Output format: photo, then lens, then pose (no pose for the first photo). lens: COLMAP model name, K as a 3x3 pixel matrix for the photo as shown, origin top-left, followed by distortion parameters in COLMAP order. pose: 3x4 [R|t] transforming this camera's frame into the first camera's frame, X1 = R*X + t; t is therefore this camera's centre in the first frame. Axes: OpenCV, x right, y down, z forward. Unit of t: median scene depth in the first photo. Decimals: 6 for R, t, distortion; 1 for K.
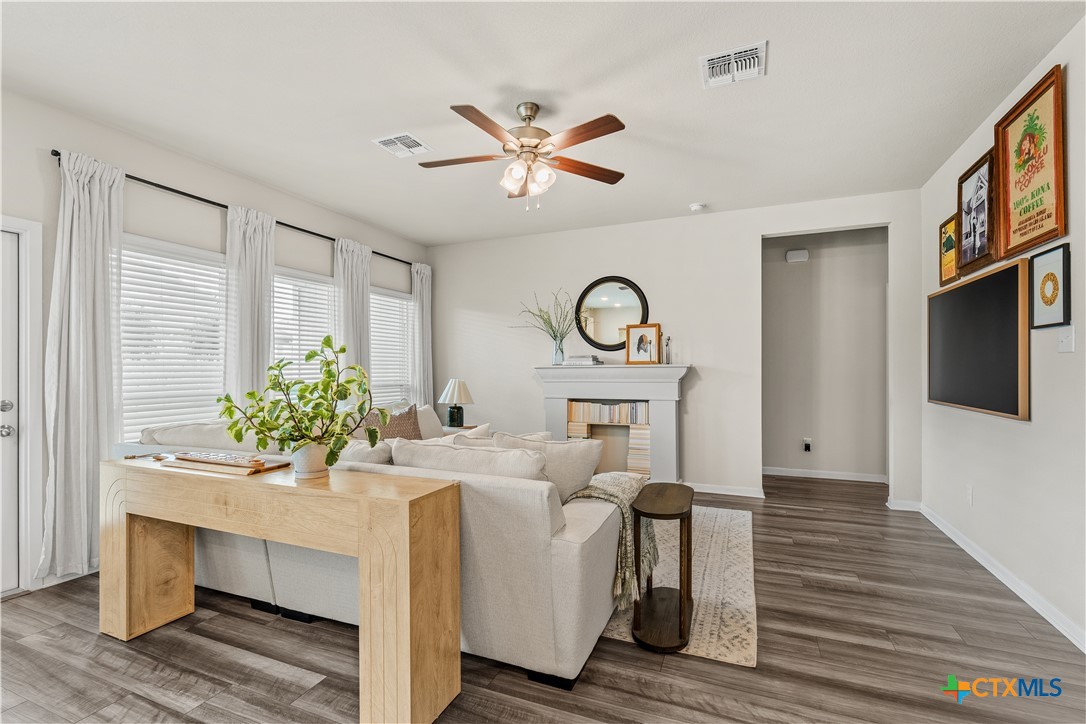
lens RADIAL K [[494.5, 0, 543.4], [0, 494.5, 363.3], [0, 0, 1]] dist [0.000899, 0.000117]
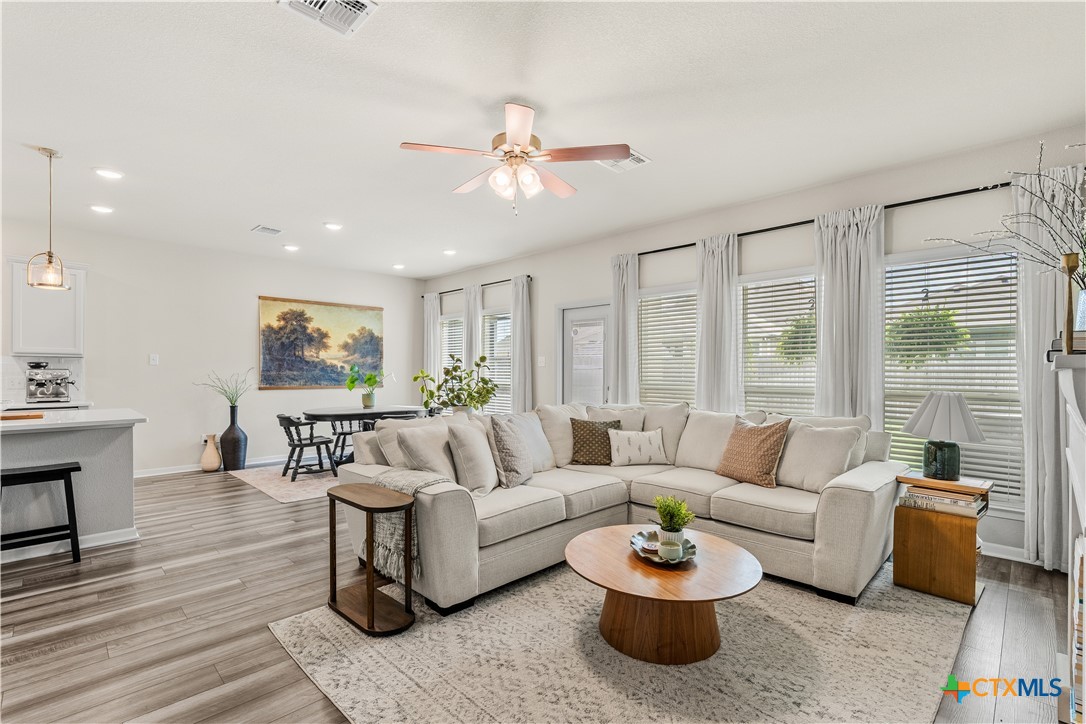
lens RADIAL K [[494.5, 0, 543.4], [0, 494.5, 364.5], [0, 0, 1]] dist [0.000899, 0.000117]
pose [[-0.384991, 0.001501, -0.922919, 1.088701], [0.003983, 0.999992, -0.000035, -0.004053], [0.922912, -0.003689, -0.384994, 1.775606]]
